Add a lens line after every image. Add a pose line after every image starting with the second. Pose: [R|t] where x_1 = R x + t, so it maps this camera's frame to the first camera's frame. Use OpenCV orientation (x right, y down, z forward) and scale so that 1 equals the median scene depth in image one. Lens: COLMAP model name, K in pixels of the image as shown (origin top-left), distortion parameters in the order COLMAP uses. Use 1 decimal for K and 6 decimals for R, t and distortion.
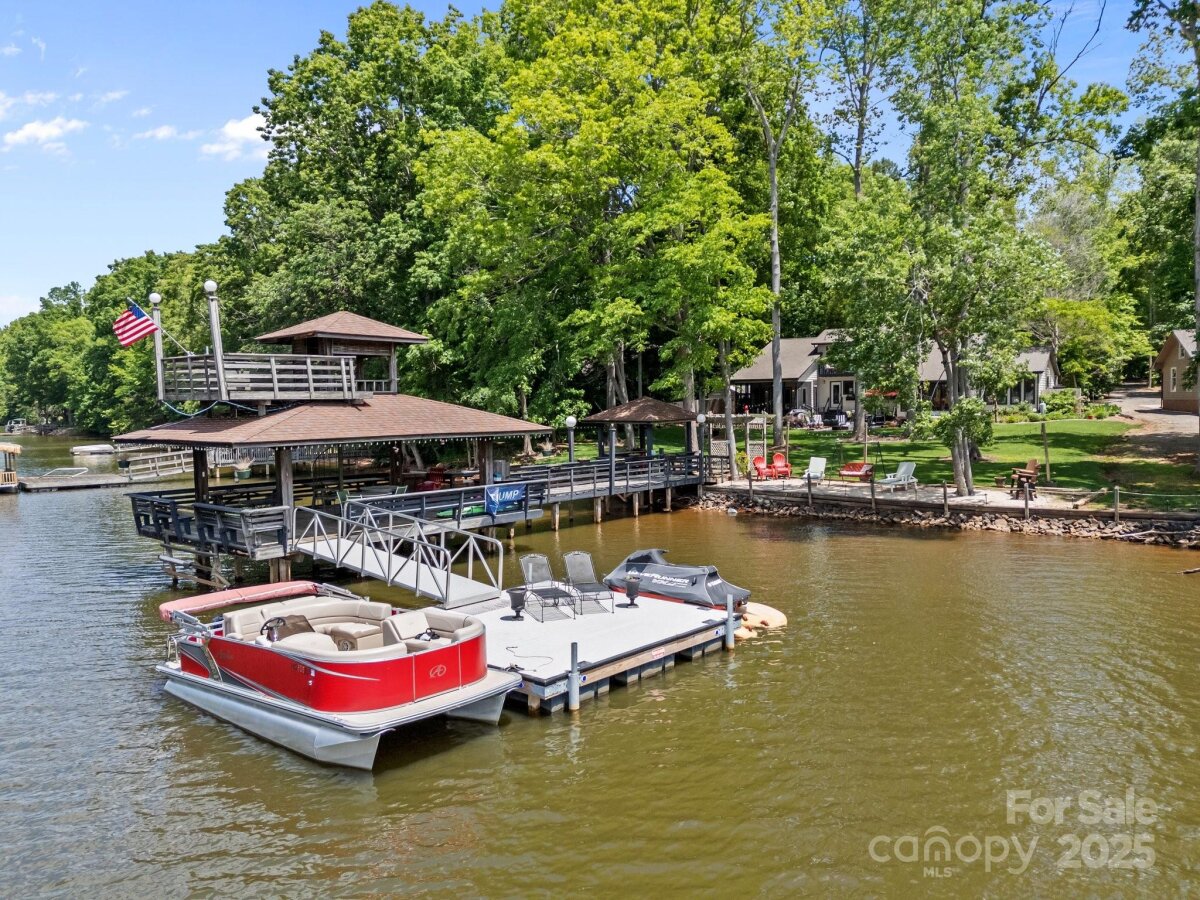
lens RADIAL K [[913.0, 0, 600.0], [0, 913.0, 450.0], [0, 0, 1]] dist [0.050606, -0.005651]
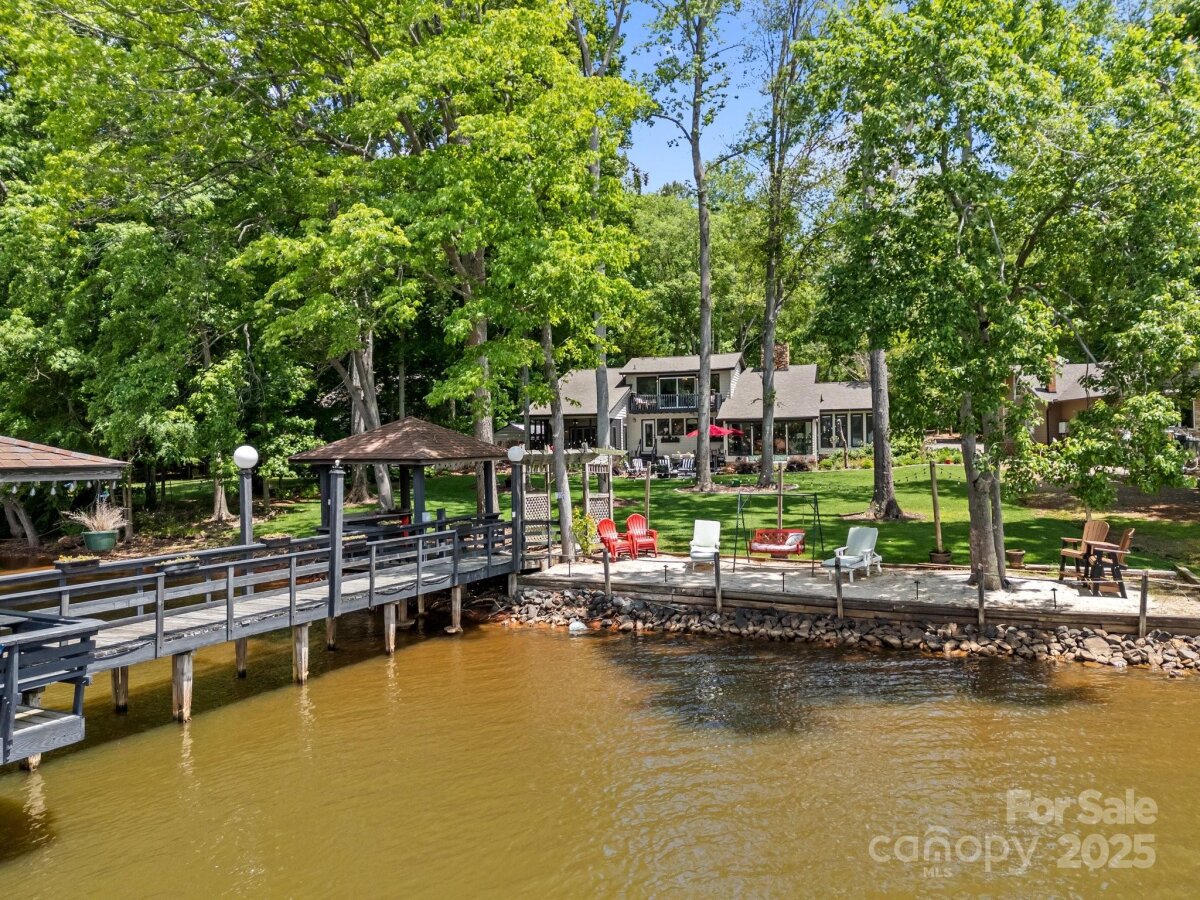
lens RADIAL K [[853.7, 0, 613.8], [0, 853.7, 418.4], [0, 0, 1]] dist [0.055512, -0.001672]
pose [[0.959812, 0.013784, 0.280304, 0.022751], [0.013609, 0.995332, -0.095545, -0.005605], [-0.280313, 0.095519, 0.955144, 0.493489]]
